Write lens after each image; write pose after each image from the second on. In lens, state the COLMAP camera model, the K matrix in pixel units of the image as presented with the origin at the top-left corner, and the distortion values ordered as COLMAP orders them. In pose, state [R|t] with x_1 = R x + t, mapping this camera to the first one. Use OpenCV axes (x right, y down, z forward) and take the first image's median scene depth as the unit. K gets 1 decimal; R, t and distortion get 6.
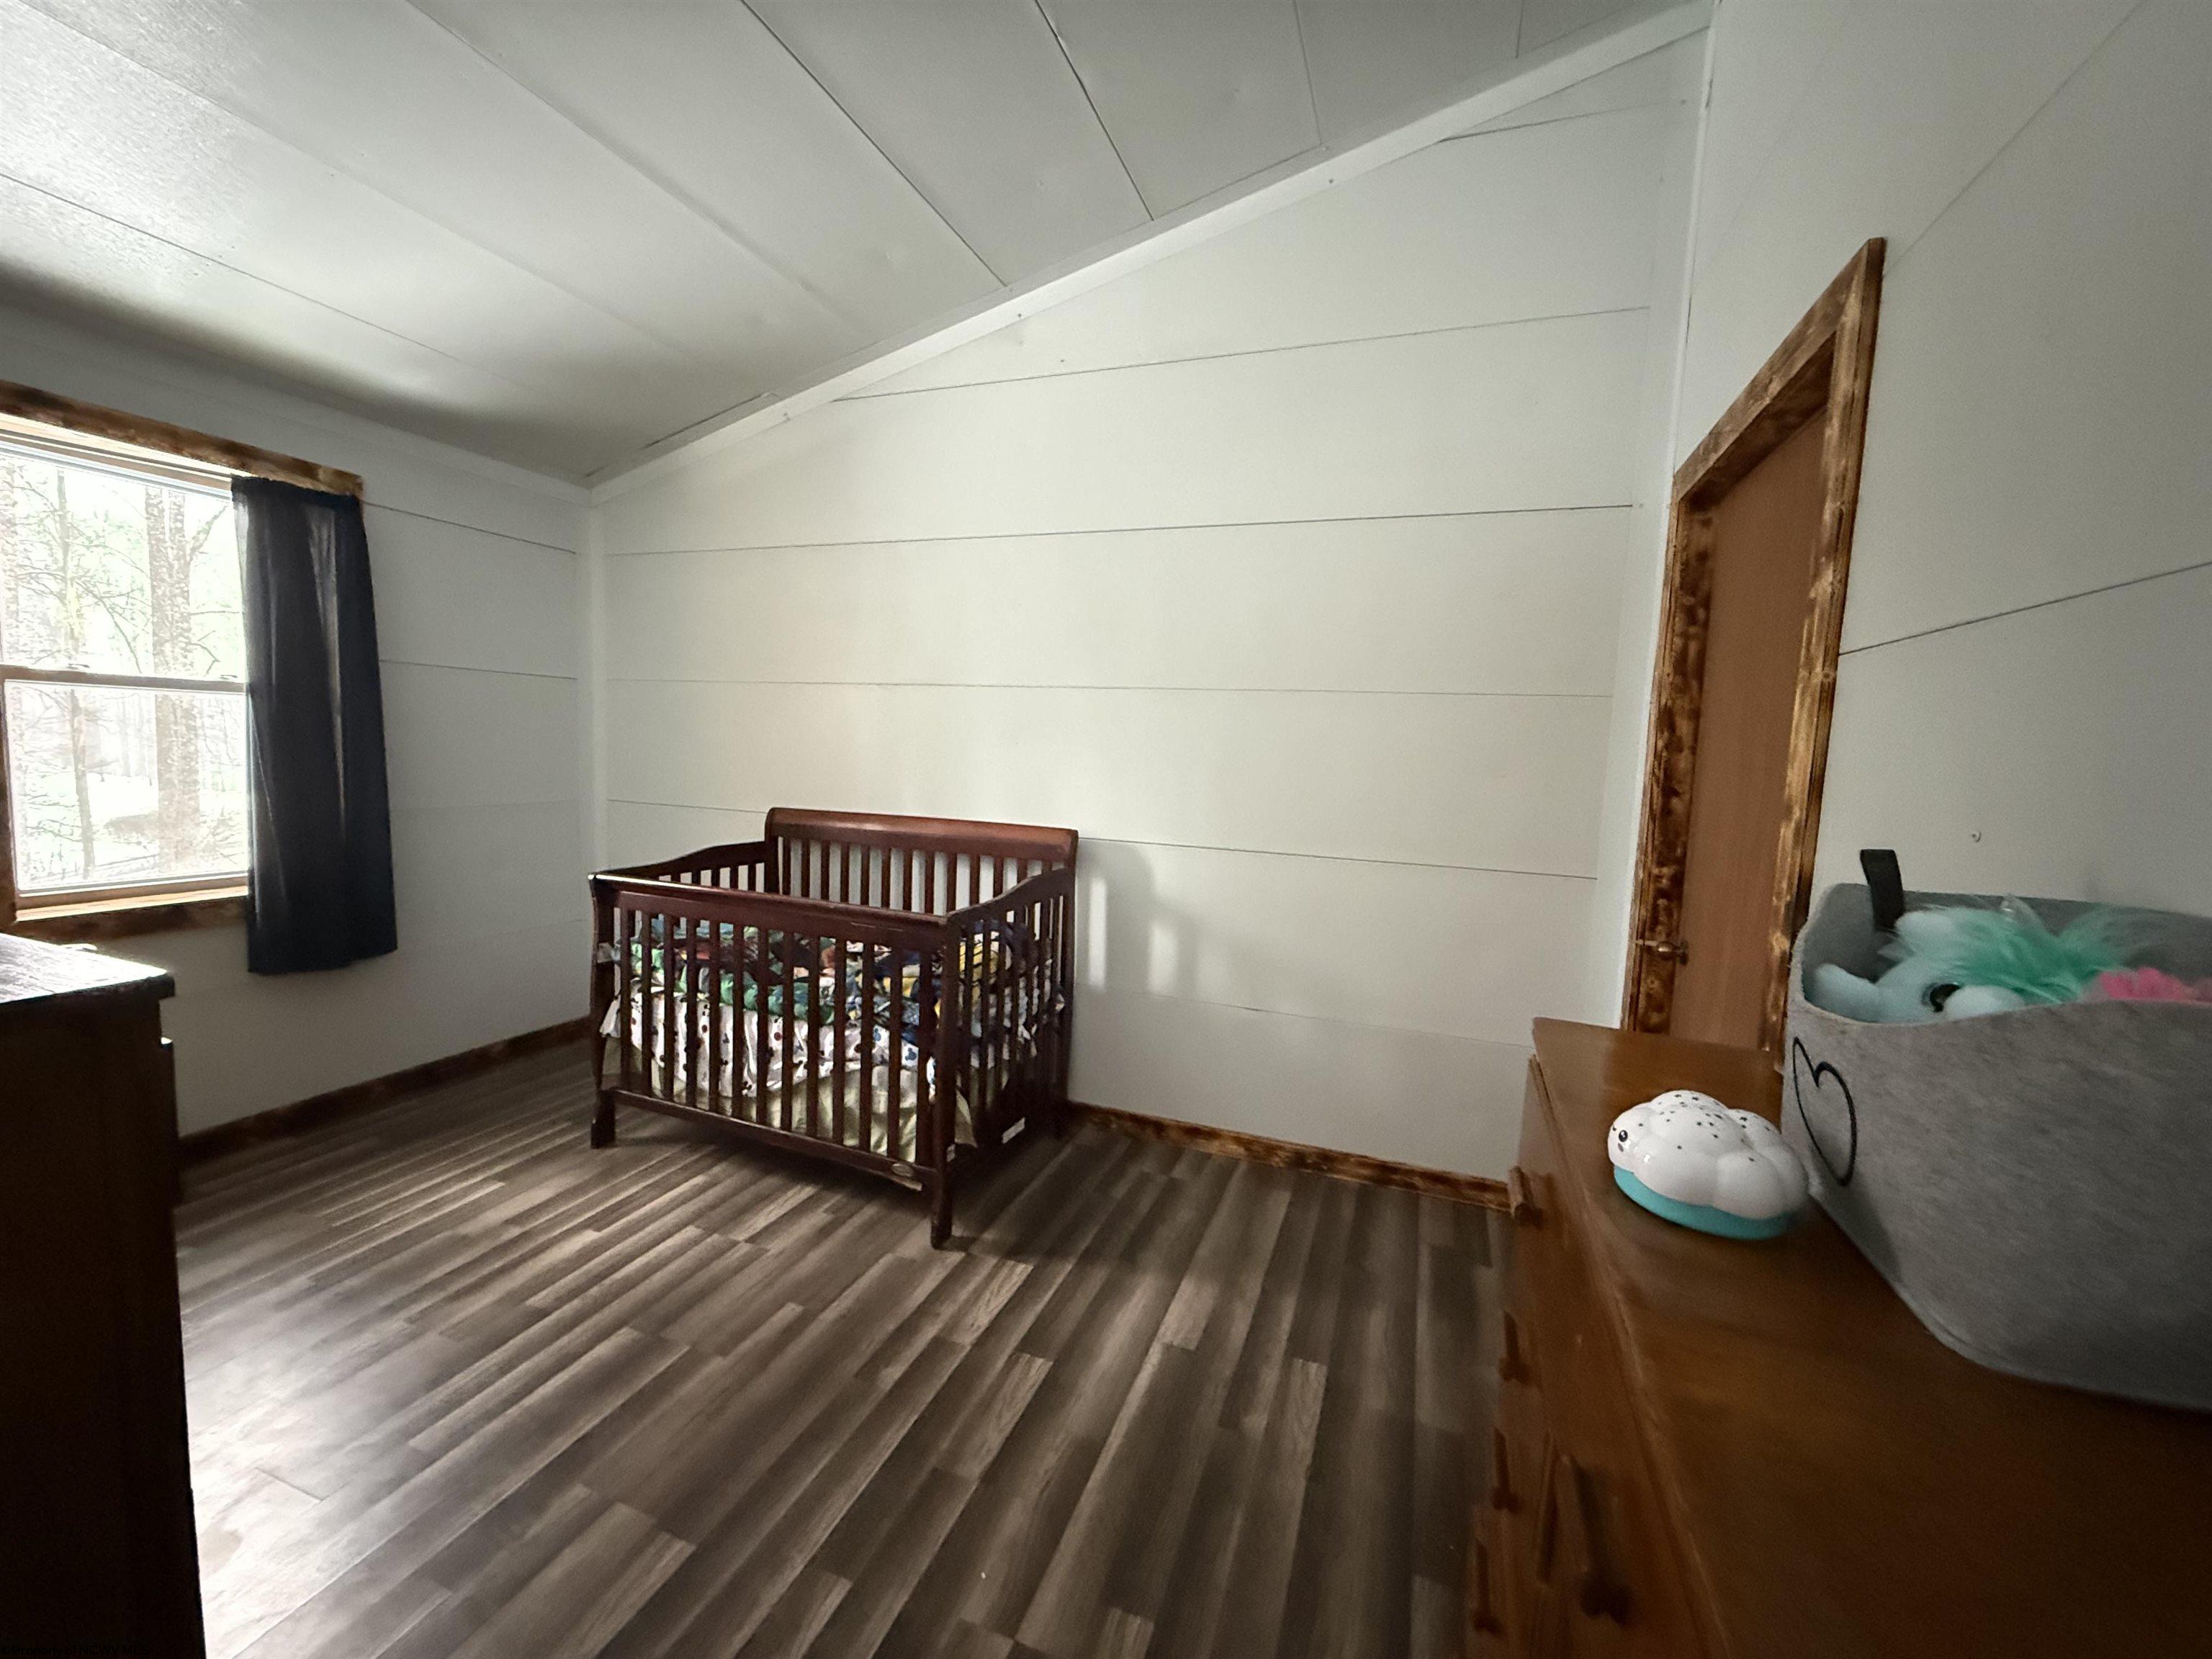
lens RADIAL K [[887.2, 0, 1116.2], [0, 887.2, 829.3], [0, 0, 1]] dist [0.000104, 0.000018]
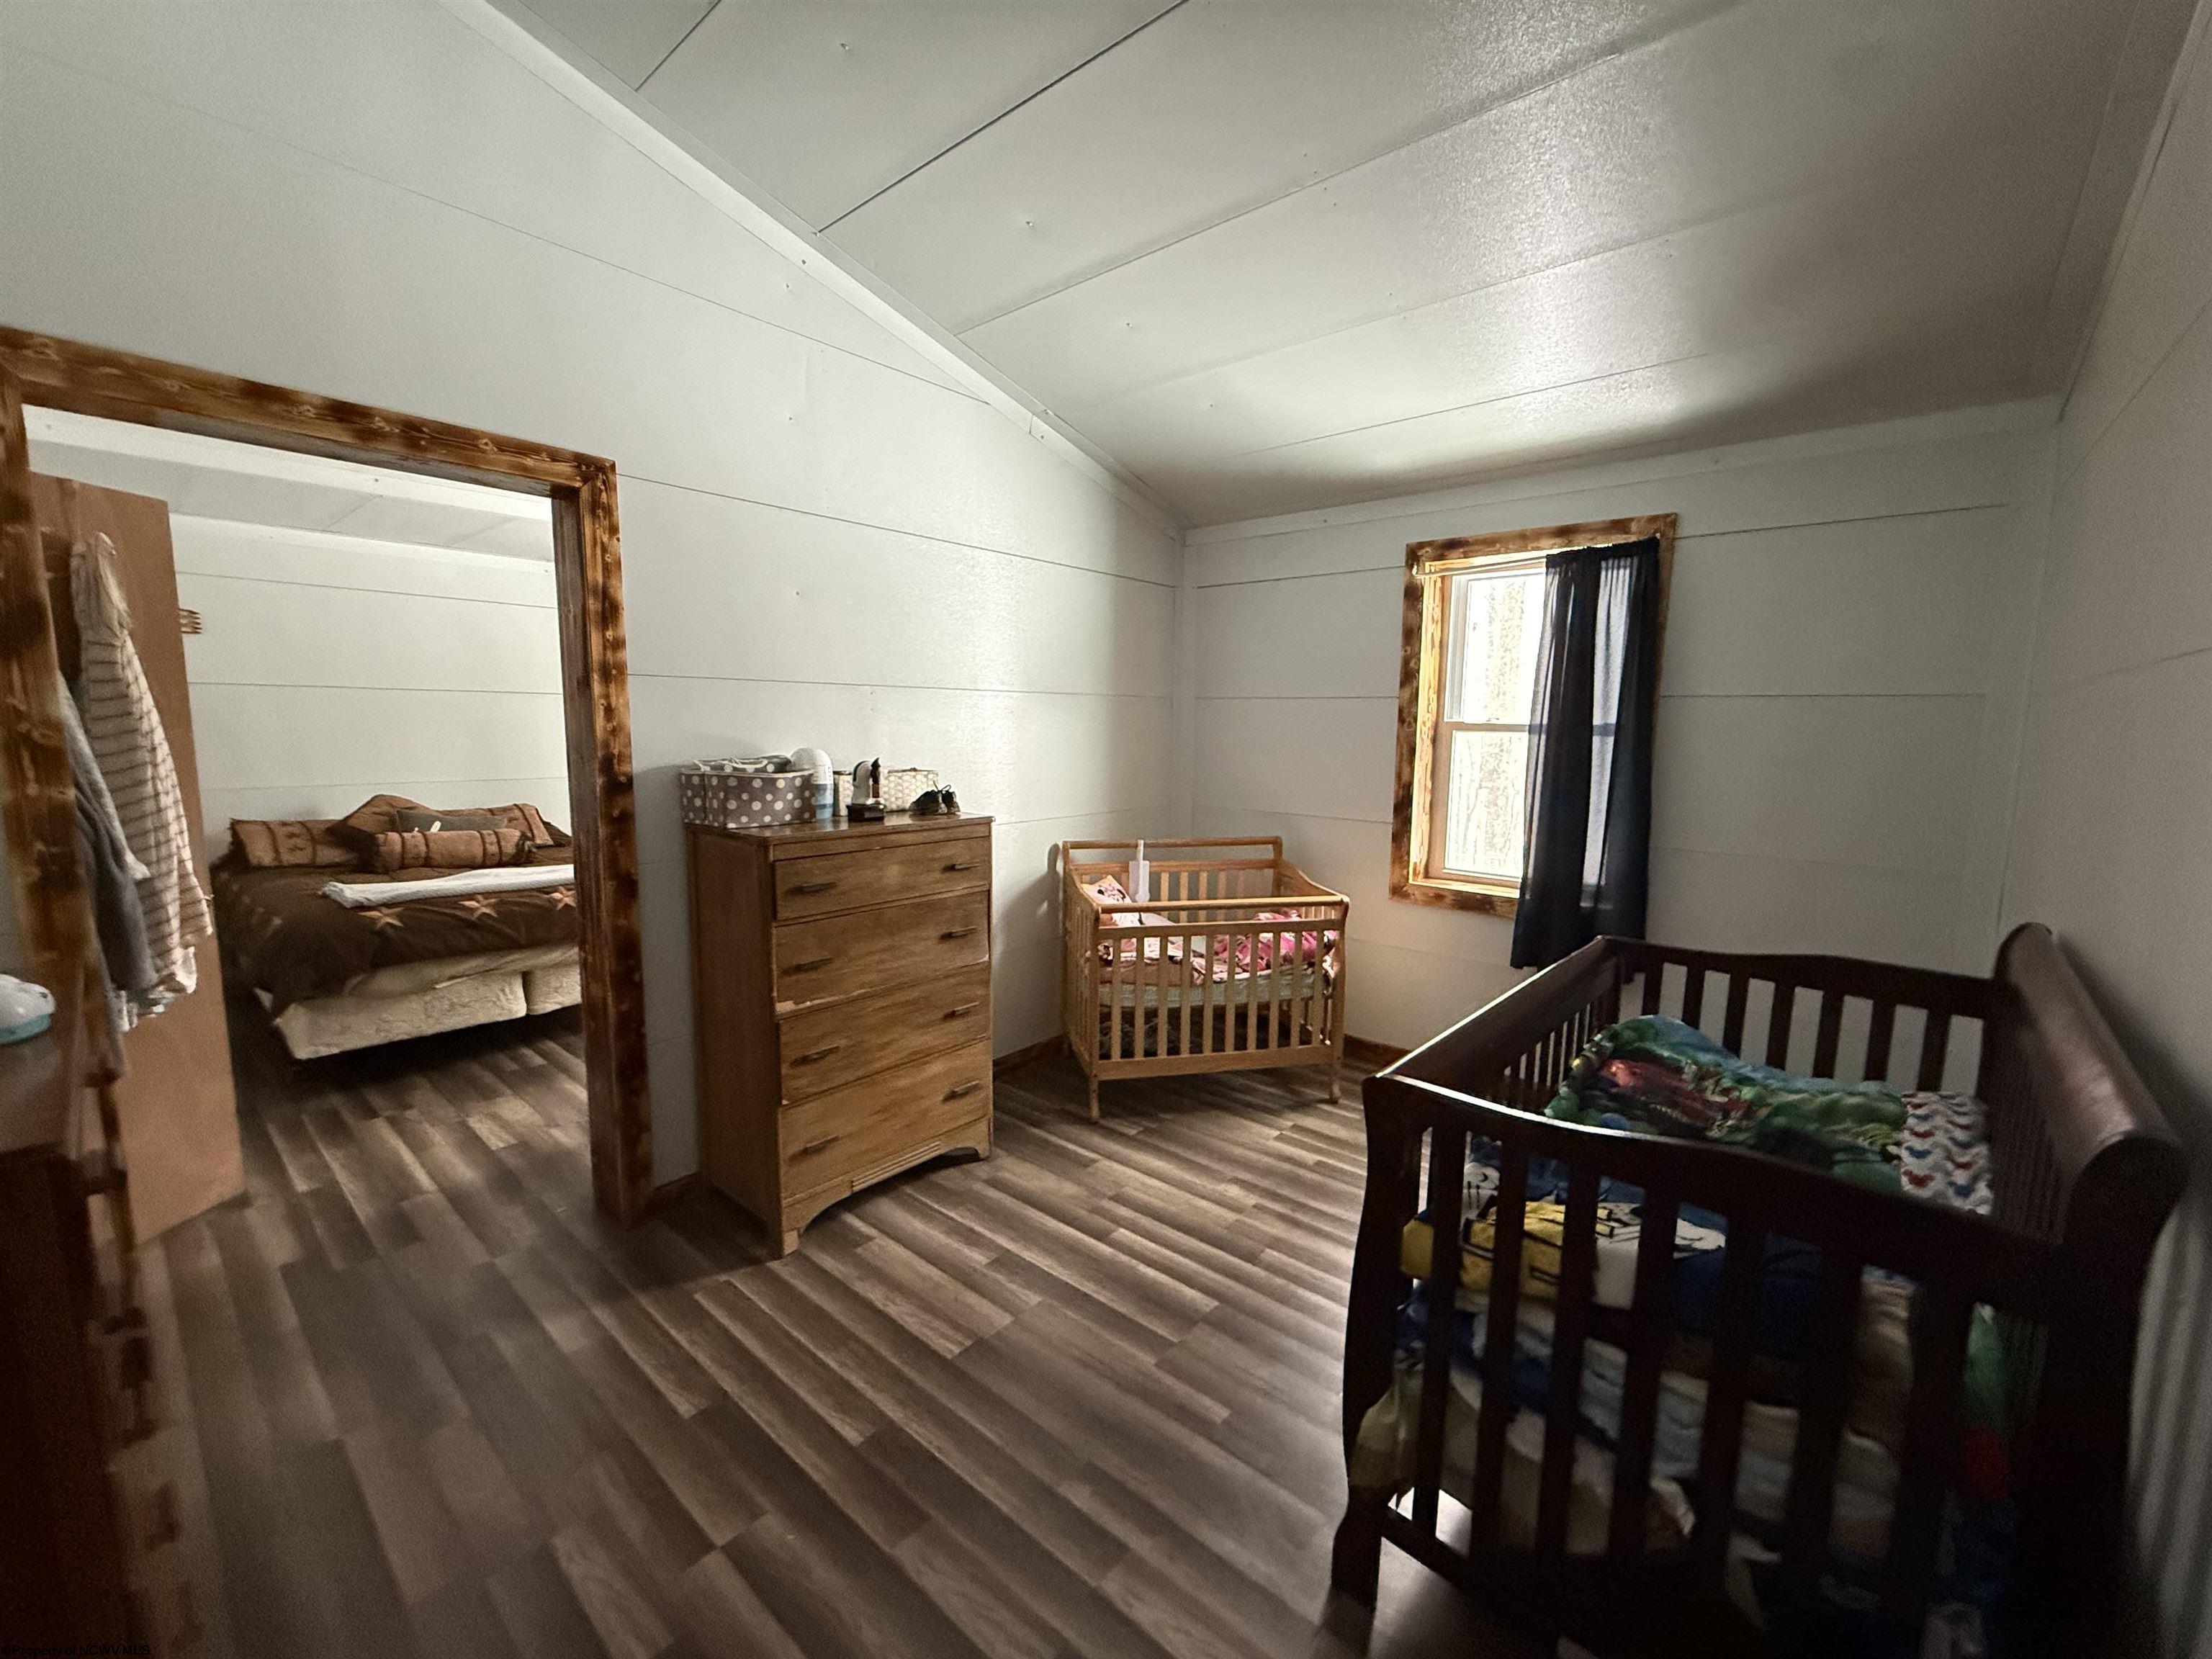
lens RADIAL K [[887.2, 0, 1116.2], [0, 887.2, 829.3], [0, 0, 1]] dist [0.000104, 0.000018]
pose [[-0.358682, 0.073227, -0.930583, 0.456868], [-0.108436, 0.986900, 0.119453, -0.133889], [0.927140, 0.143754, -0.346043, 1.123955]]
